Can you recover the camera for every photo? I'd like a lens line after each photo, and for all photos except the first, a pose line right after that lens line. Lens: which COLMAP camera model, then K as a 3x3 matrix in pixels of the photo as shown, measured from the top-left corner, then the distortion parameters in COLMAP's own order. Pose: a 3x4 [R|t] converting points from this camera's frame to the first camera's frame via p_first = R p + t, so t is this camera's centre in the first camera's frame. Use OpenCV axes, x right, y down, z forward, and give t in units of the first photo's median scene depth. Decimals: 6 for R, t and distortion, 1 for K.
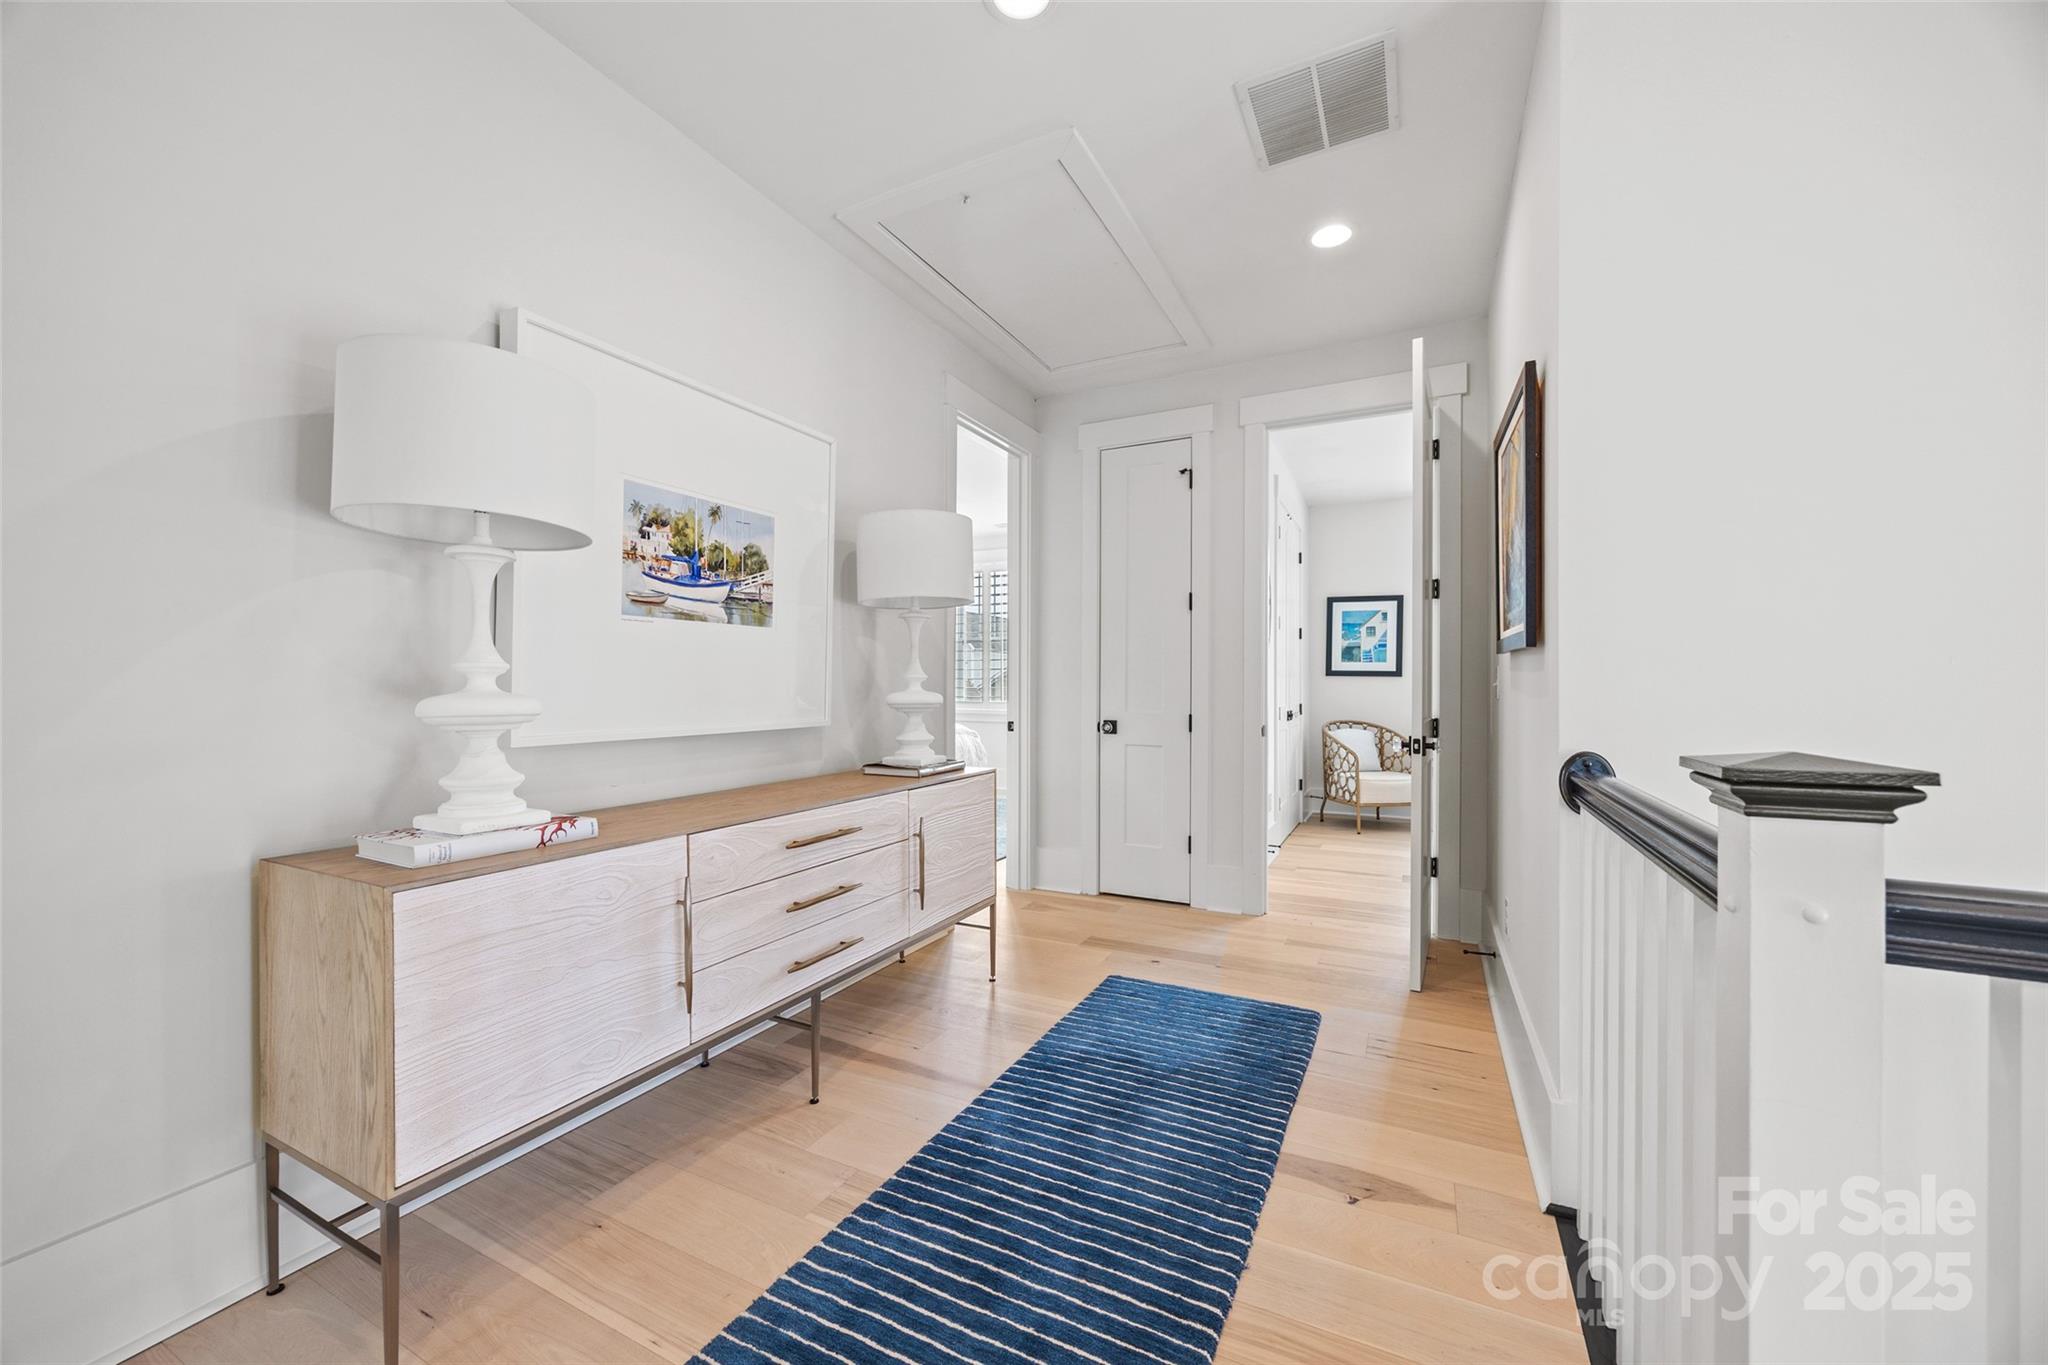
lens RADIAL K [[826.4, 0, 1031.6], [0, 826.4, 683.1], [0, 0, 1]] dist [-0.003944, 0.000472]
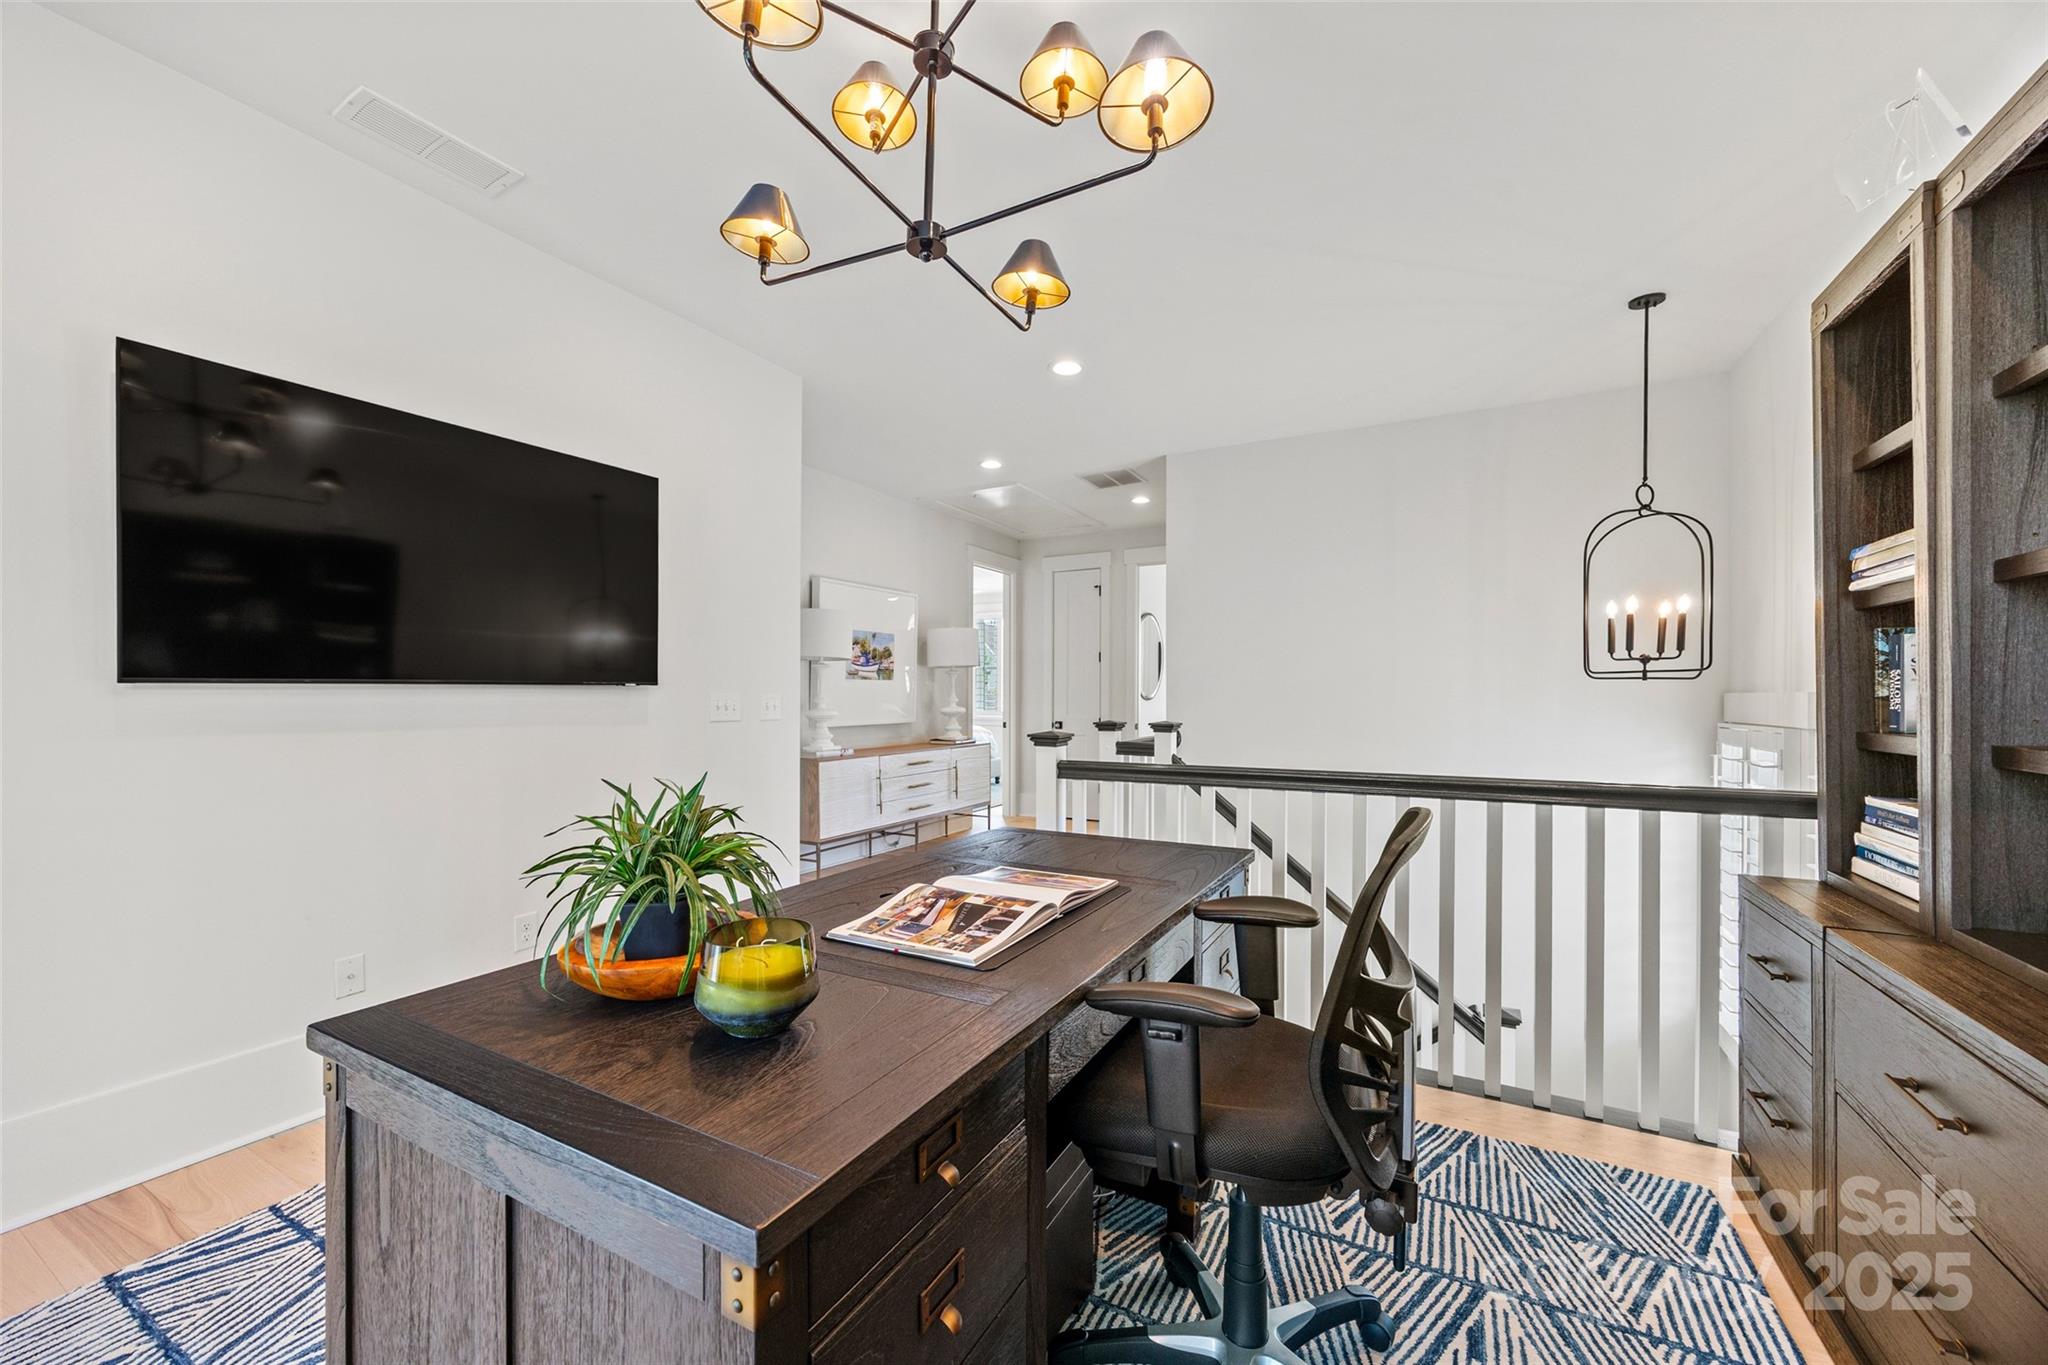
lens RADIAL K [[826.4, 0, 1014.7], [0, 826.4, 688.8], [0, 0, 1]] dist [-0.003944, 0.000472]
pose [[0.998512, -0.000726, -0.054534, 0.119491], [0.000551, 0.999995, -0.003212, -0.025550], [0.054536, 0.003177, 0.998507, -0.994265]]
